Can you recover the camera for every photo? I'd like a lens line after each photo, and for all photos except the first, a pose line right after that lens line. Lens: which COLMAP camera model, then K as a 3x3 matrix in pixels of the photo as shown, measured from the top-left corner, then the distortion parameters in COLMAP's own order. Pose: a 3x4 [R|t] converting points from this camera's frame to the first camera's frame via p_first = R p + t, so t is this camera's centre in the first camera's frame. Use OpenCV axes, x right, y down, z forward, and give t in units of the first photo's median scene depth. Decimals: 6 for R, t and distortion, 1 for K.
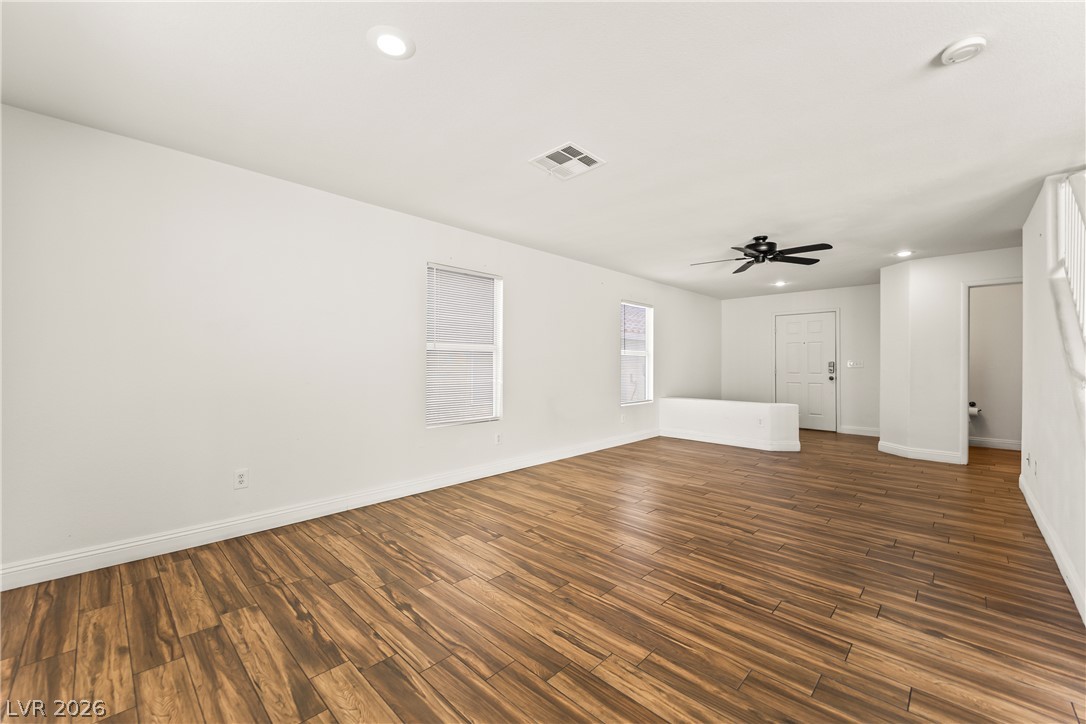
lens RADIAL K [[433.0, 0, 539.7], [0, 433.0, 360.0], [0, 0, 1]] dist [0.018511, -0.007463]
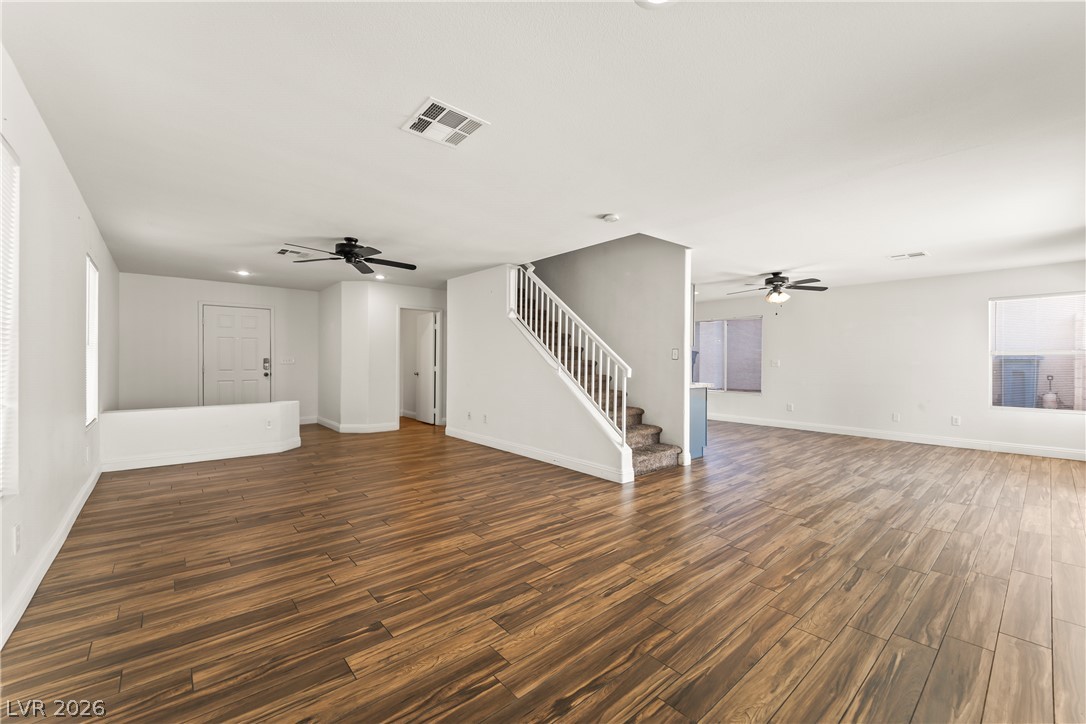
lens RADIAL K [[433.0, 0, 539.8], [0, 433.0, 360.0], [0, 0, 1]] dist [0.018511, -0.007463]
pose [[0.088769, -0.000189, 0.996052, -0.738812], [-0.010718, 0.999942, 0.001145, -0.000288], [-0.995995, -0.010777, 0.088761, 0.705951]]
